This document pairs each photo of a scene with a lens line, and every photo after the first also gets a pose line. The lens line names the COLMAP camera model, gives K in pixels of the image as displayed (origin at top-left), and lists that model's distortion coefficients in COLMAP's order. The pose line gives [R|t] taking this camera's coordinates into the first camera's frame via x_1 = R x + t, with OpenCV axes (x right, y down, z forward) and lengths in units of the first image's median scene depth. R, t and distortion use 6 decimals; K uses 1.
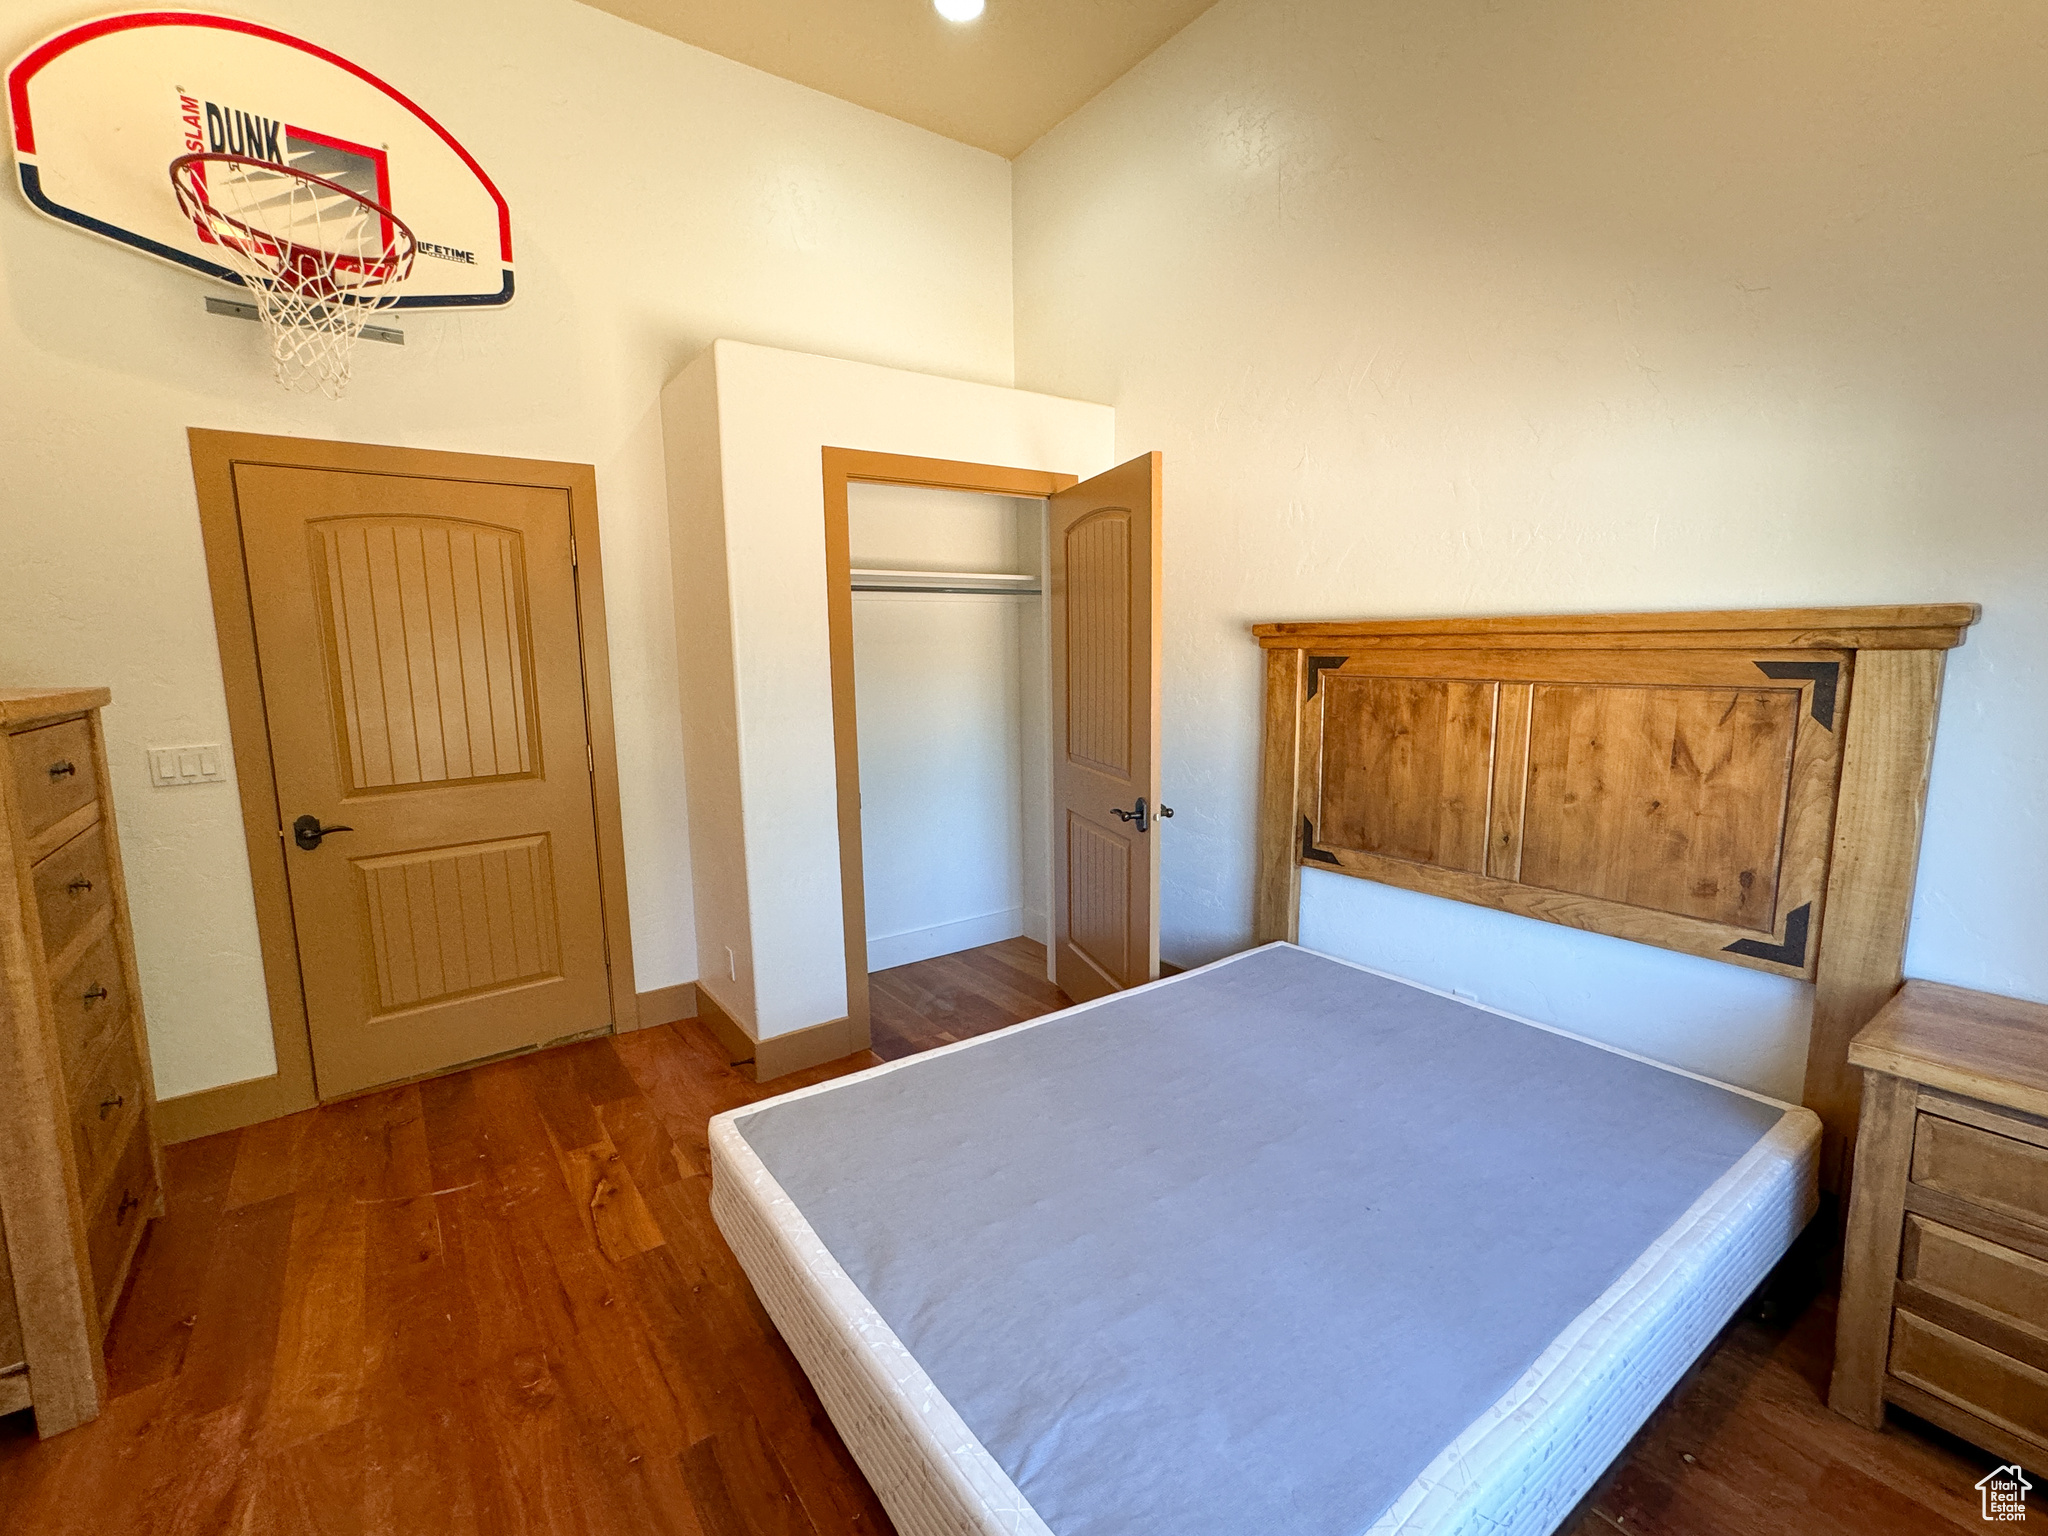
lens RADIAL K [[893.6, 0, 993.5], [0, 893.6, 765.3], [0, 0, 1]] dist [0.002557, 0.001078]
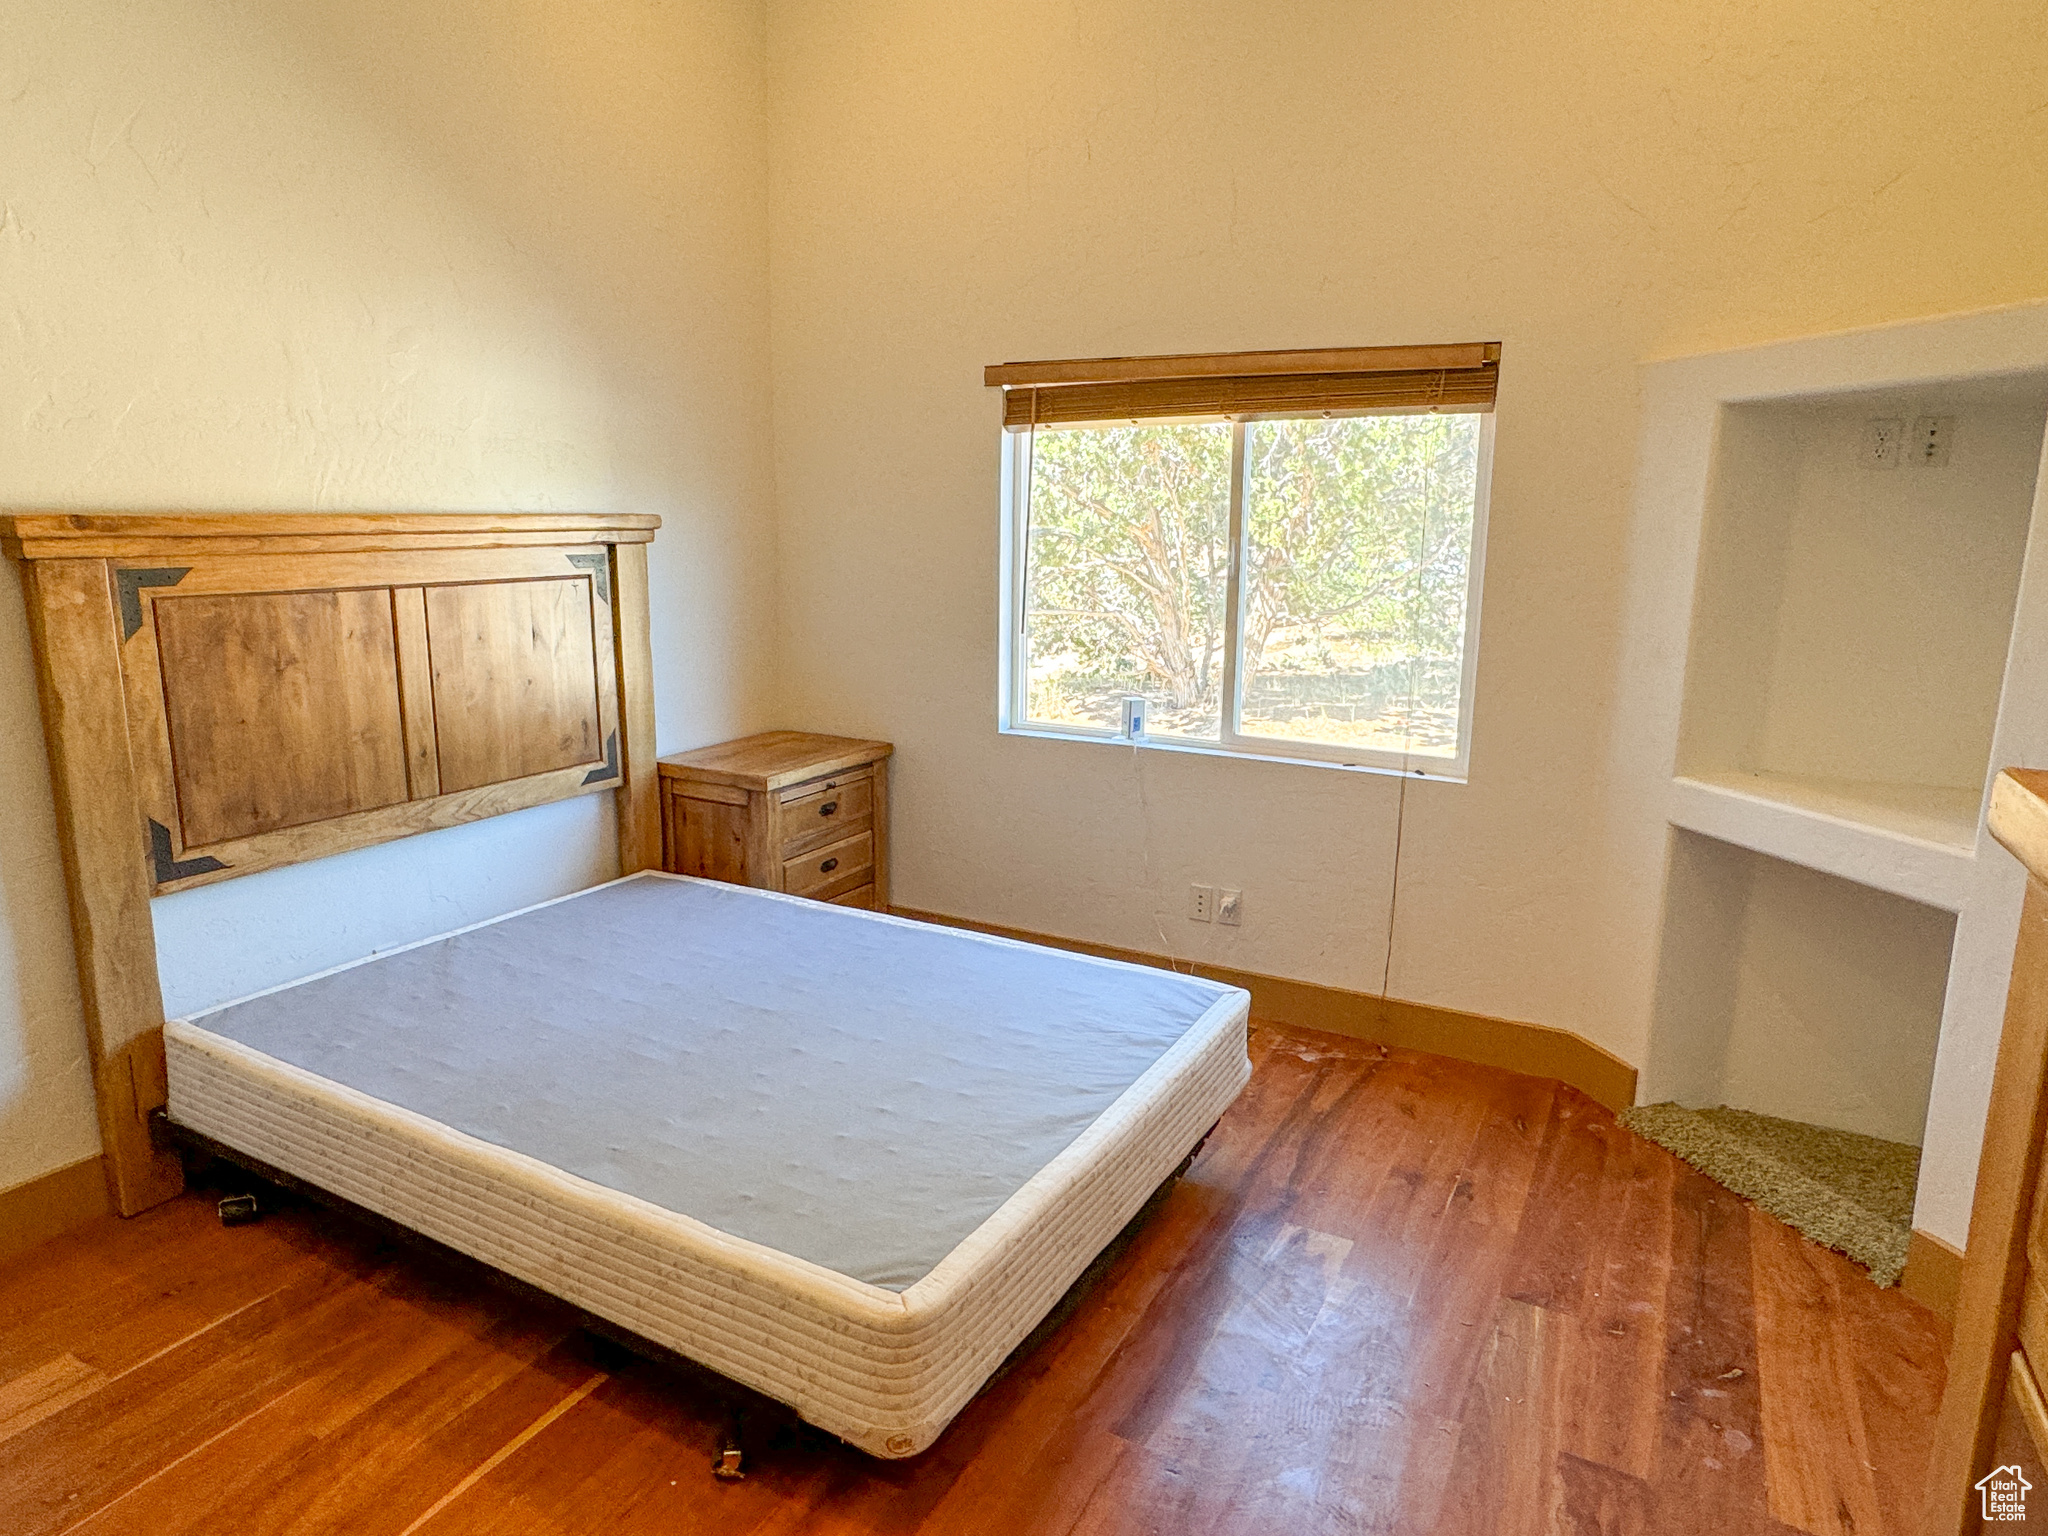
lens RADIAL K [[1257.7, 0, 1024.0], [0, 1257.7, 768.0], [0, 0, 1]] dist [0.000280, 0.002177]
pose [[-0.425626, -0.173821, 0.888048, -0.798870], [0.124697, 0.960749, 0.247816, -0.140353], [-0.896266, 0.216214, -0.387245, 0.879204]]
